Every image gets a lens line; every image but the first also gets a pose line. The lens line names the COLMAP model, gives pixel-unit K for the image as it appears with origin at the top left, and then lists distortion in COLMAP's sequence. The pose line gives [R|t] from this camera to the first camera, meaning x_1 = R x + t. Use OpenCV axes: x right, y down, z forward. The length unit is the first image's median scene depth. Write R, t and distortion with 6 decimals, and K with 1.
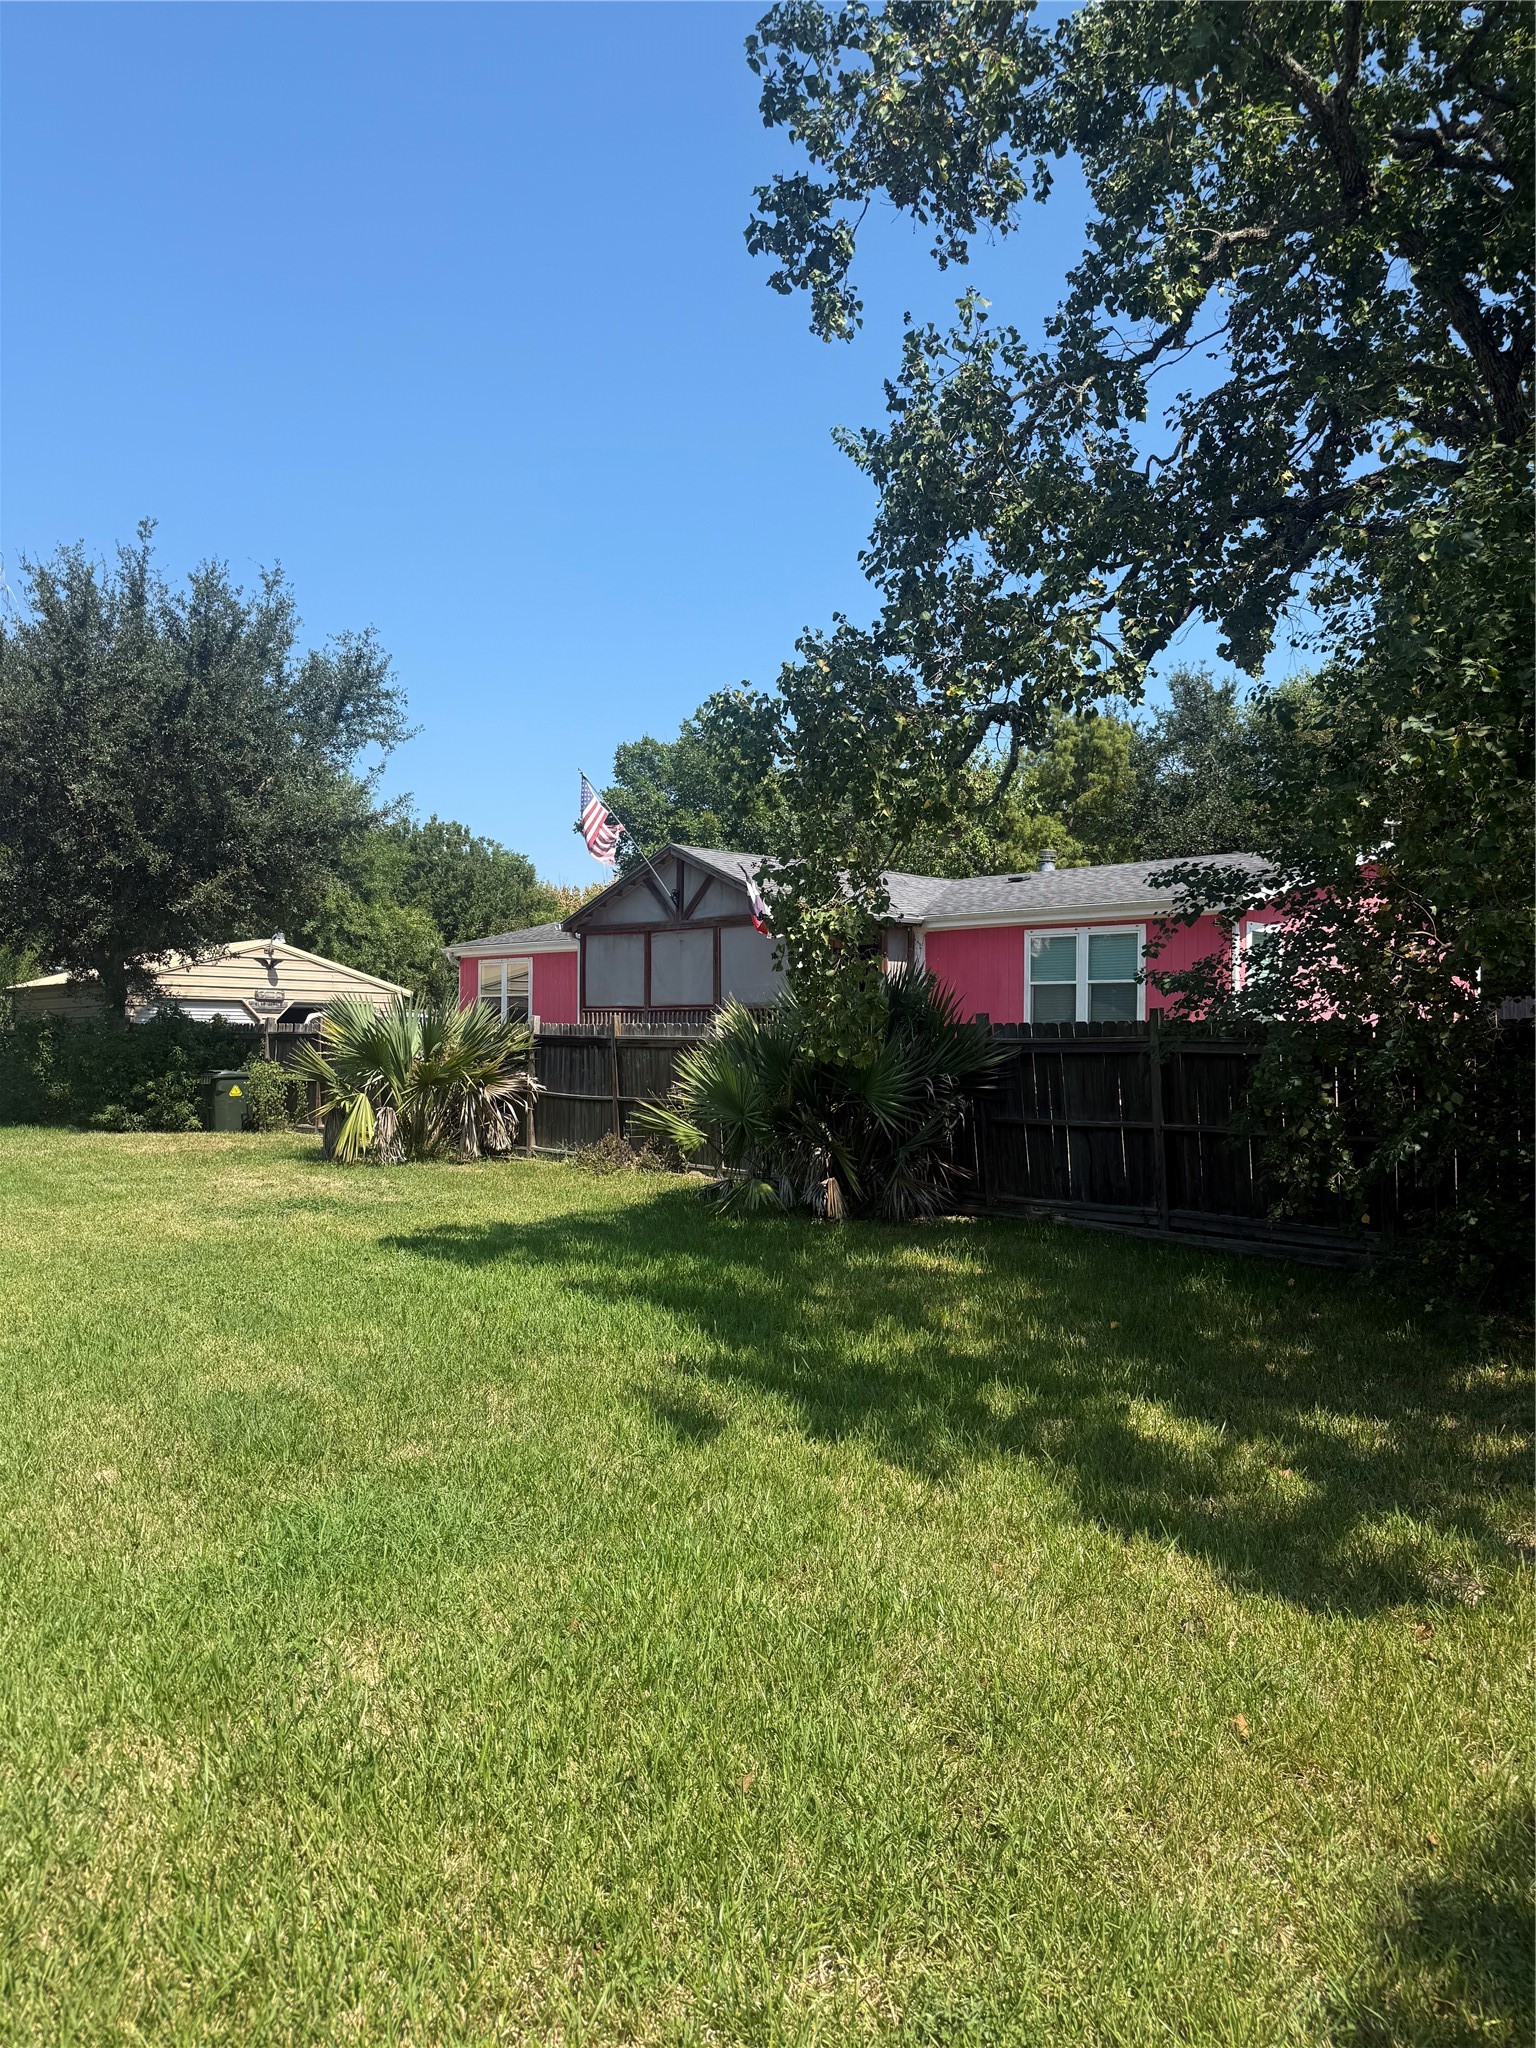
lens RADIAL K [[1427.5, 0, 768.0], [0, 1427.5, 1024.0], [0, 0, 1]] dist [0.113282, -0.245827]
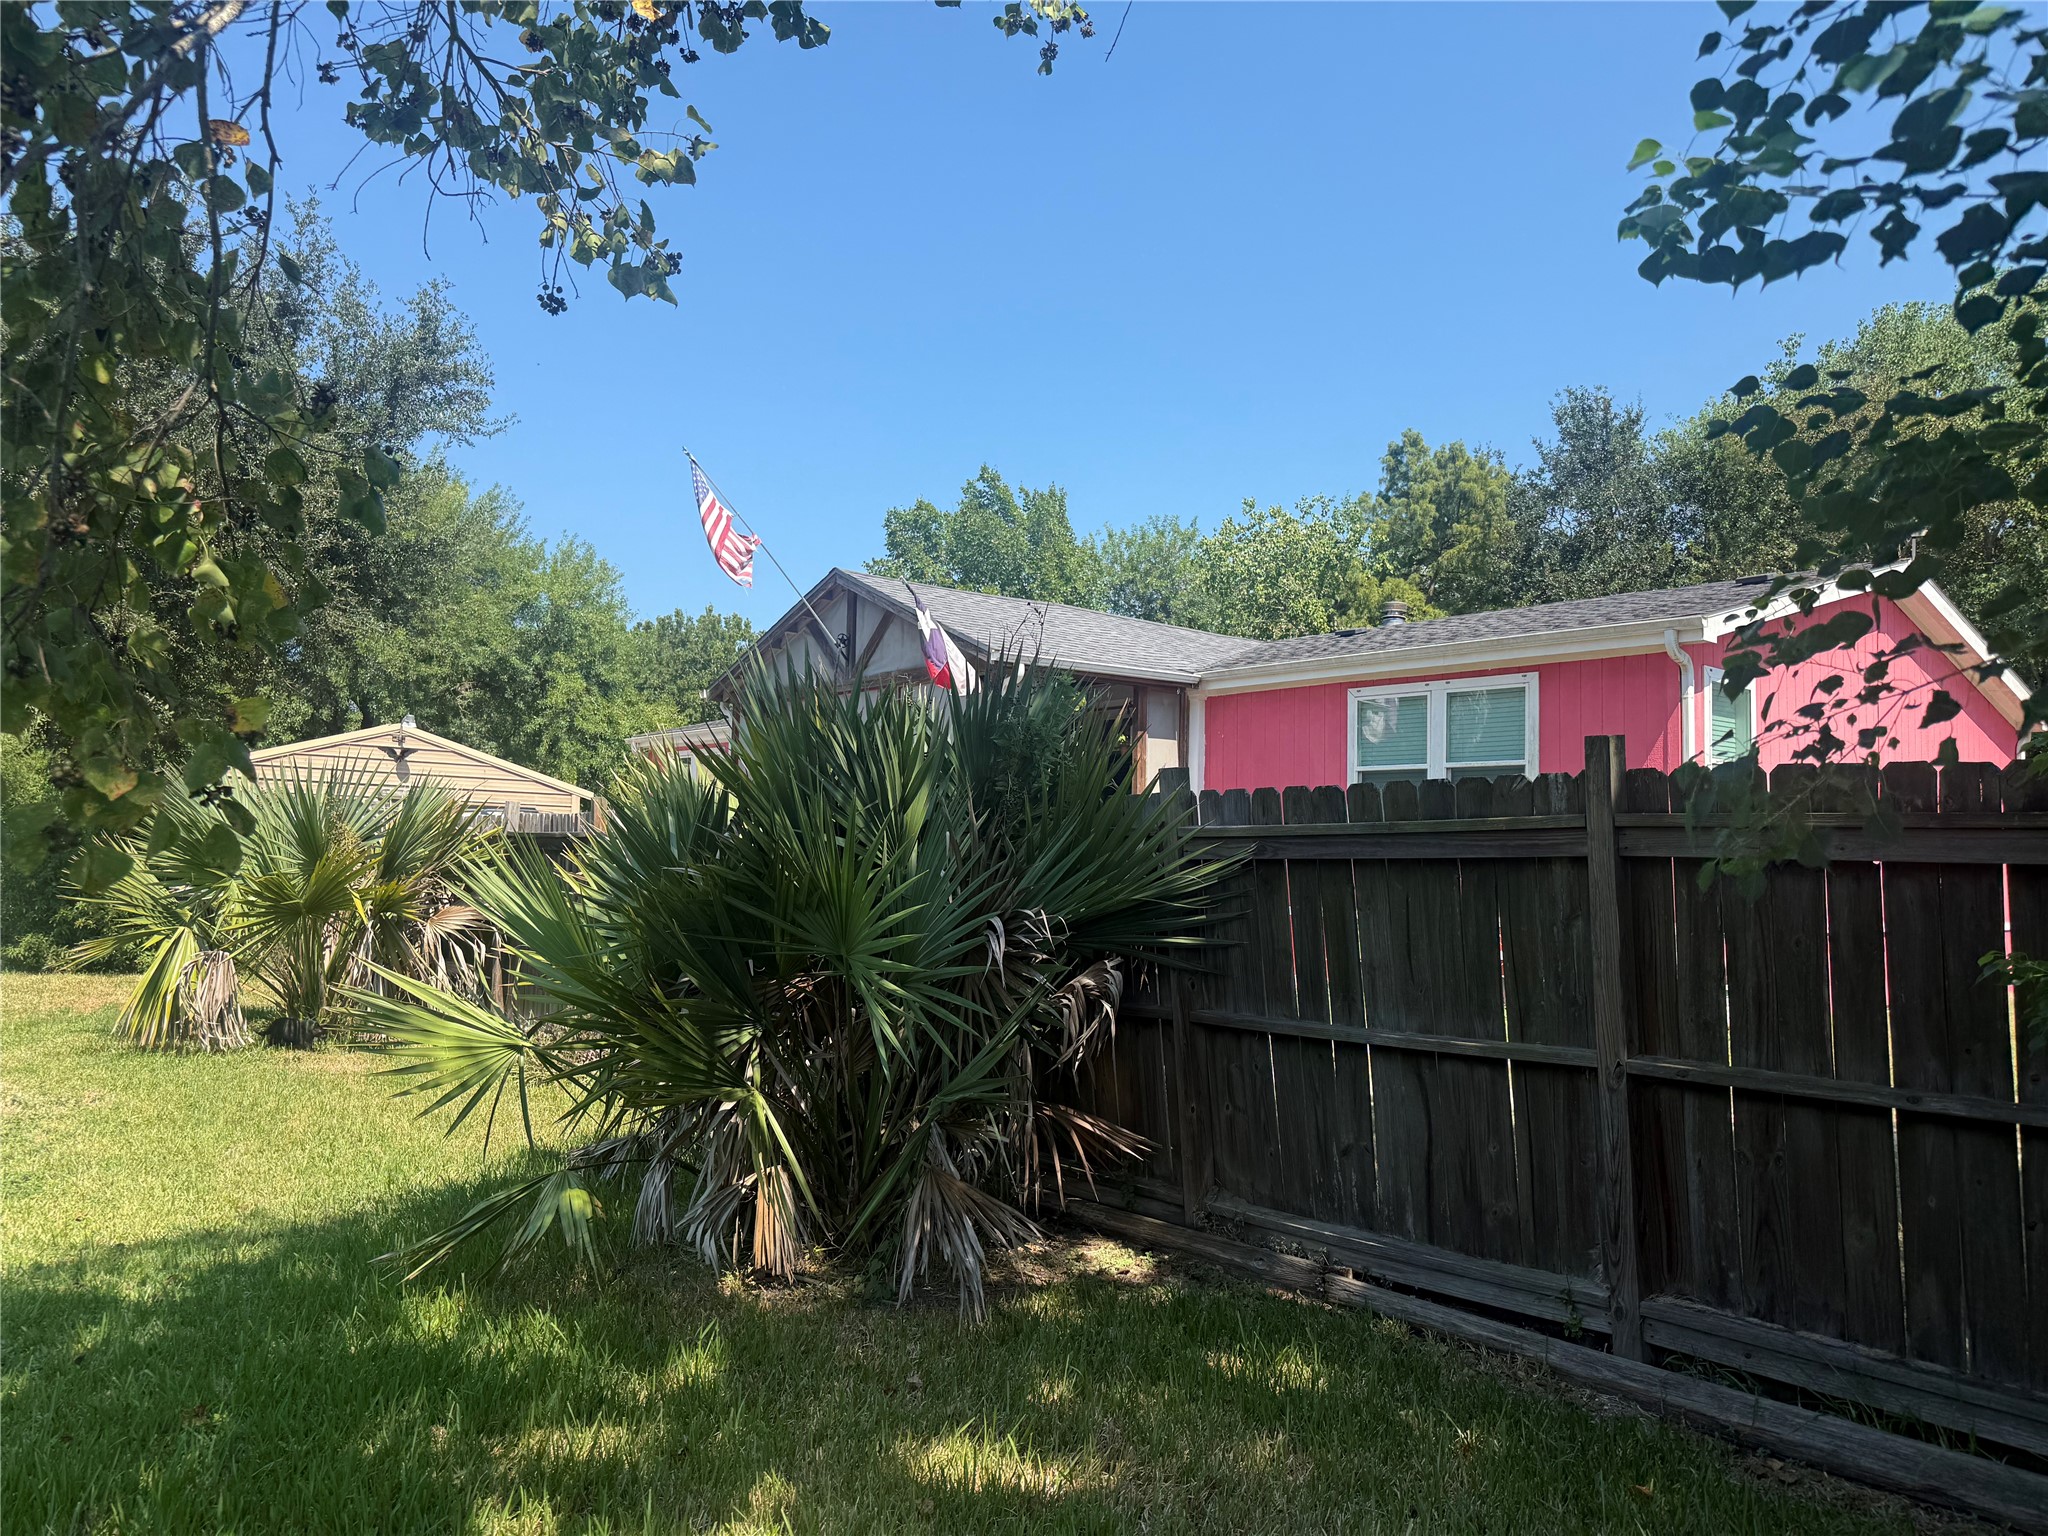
lens RADIAL K [[1450.2, 0, 1024.0], [0, 1450.2, 768.0], [0, 0, 1]] dist [0.073107, -0.082148]
pose [[0.997361, 0.007900, -0.072176, 0.070399], [-0.011999, 0.998329, -0.056534, 0.009288], [0.071609, 0.057251, 0.995788, 0.290055]]
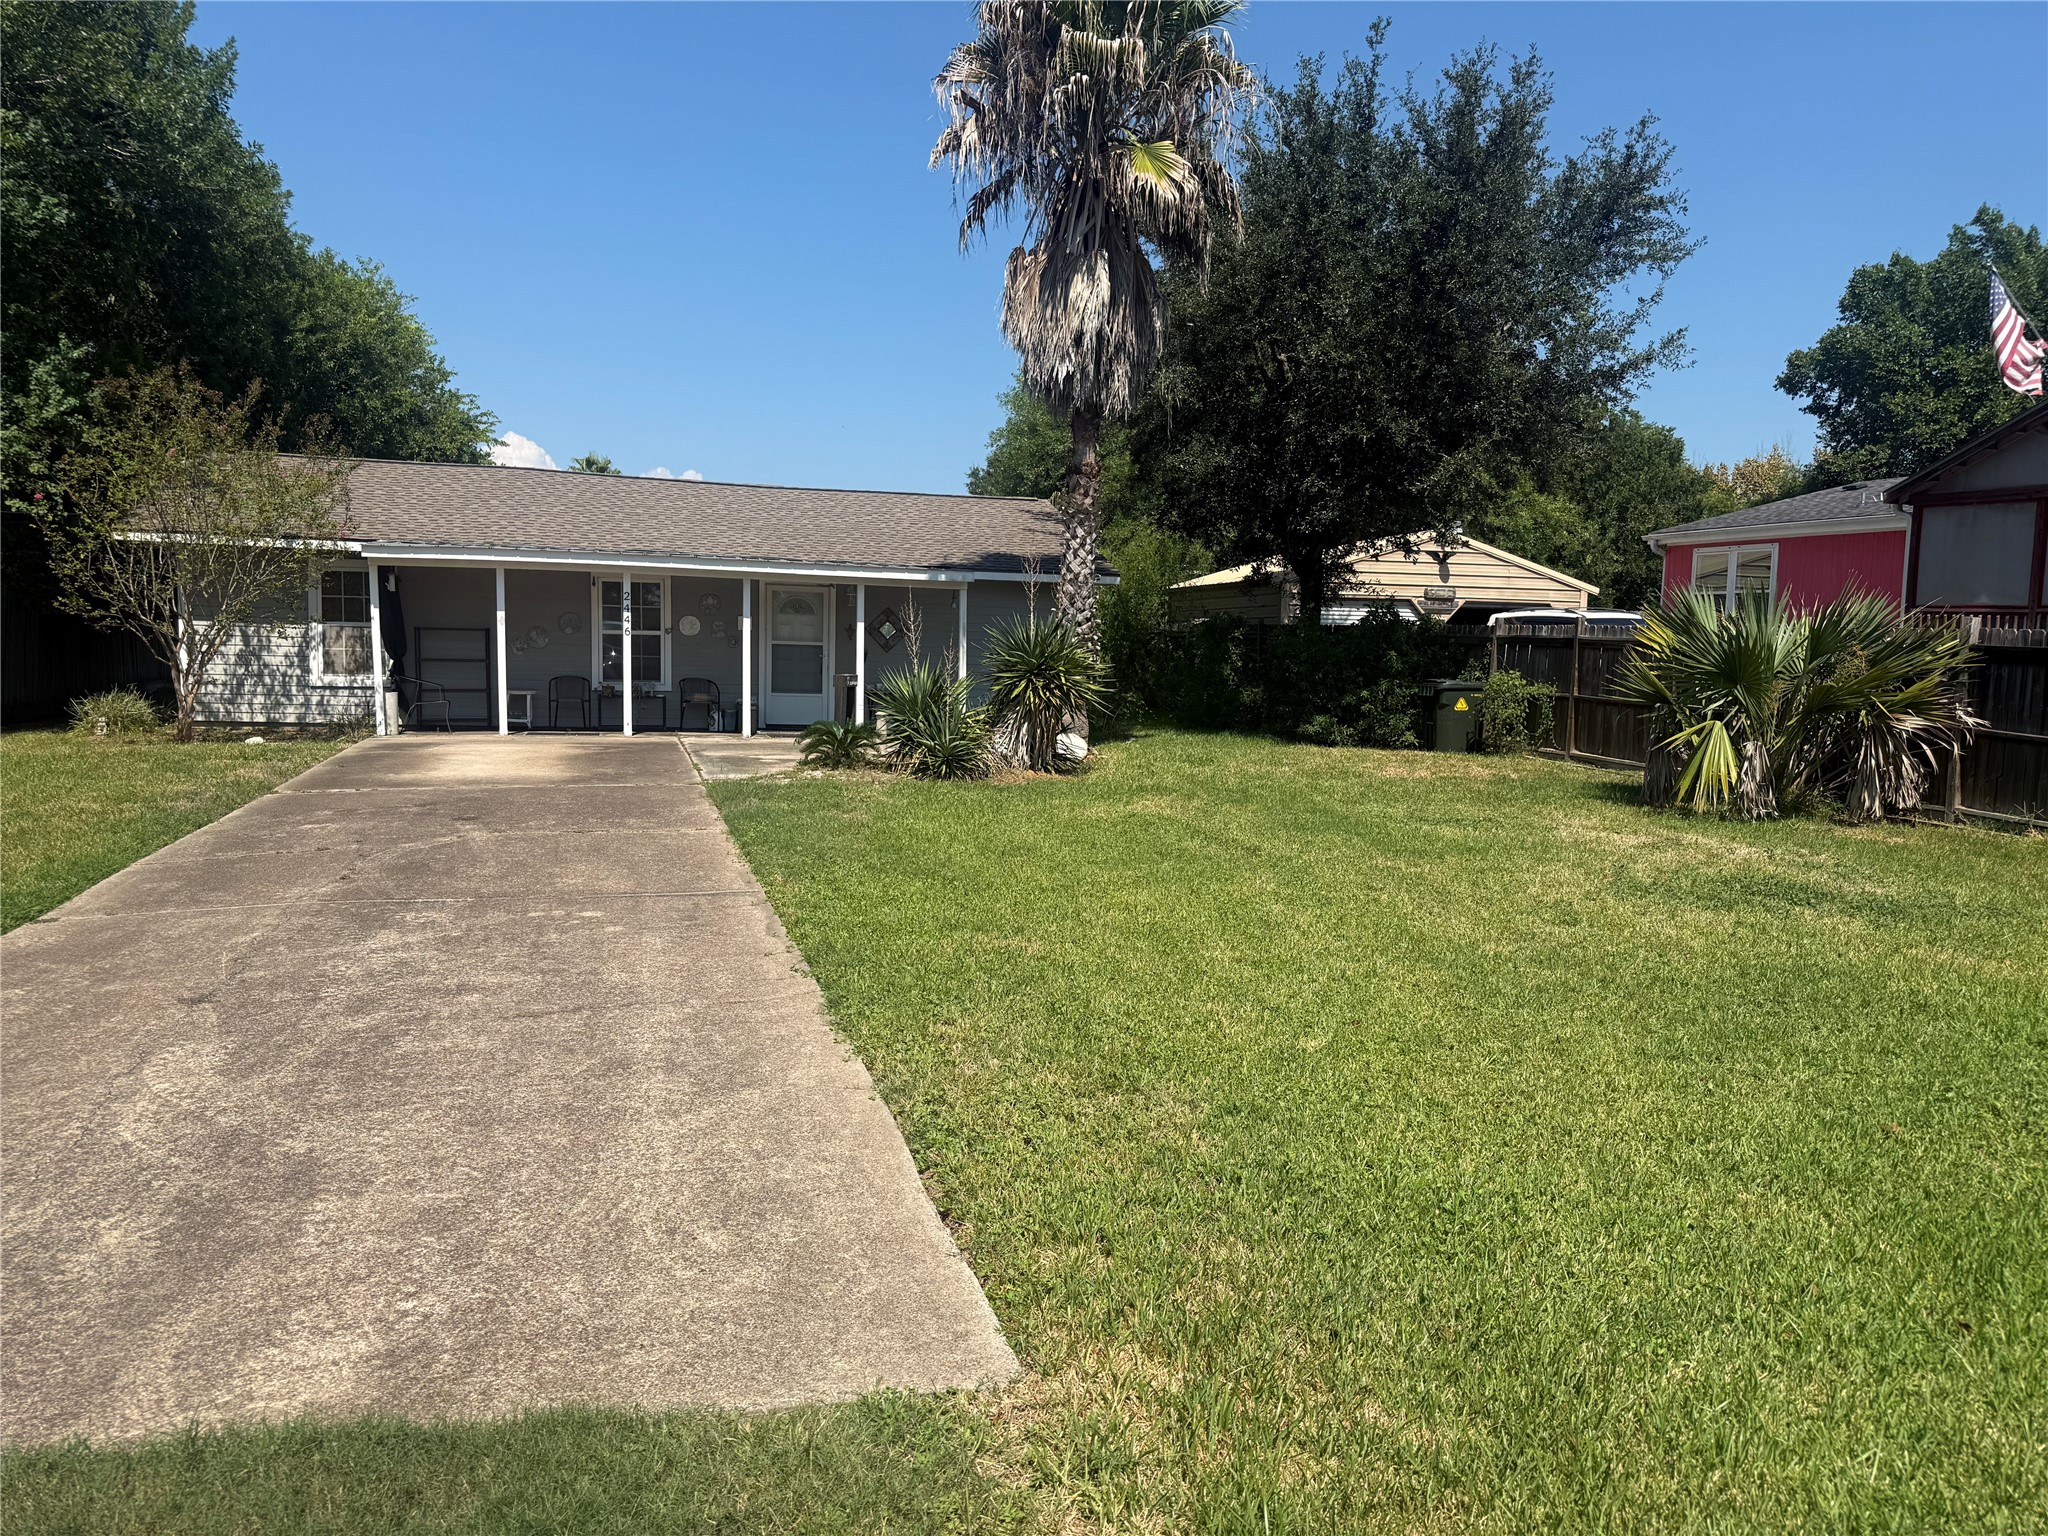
lens RADIAL K [[1450.2, 0, 1024.0], [0, 1450.2, 768.0], [0, 0, 1]] dist [0.073107, -0.082148]
pose [[0.864589, 0.060407, -0.498835, -0.145552], [-0.011897, 0.994930, 0.099862, 0.000529], [0.502339, -0.080405, 0.860924, 0.115795]]
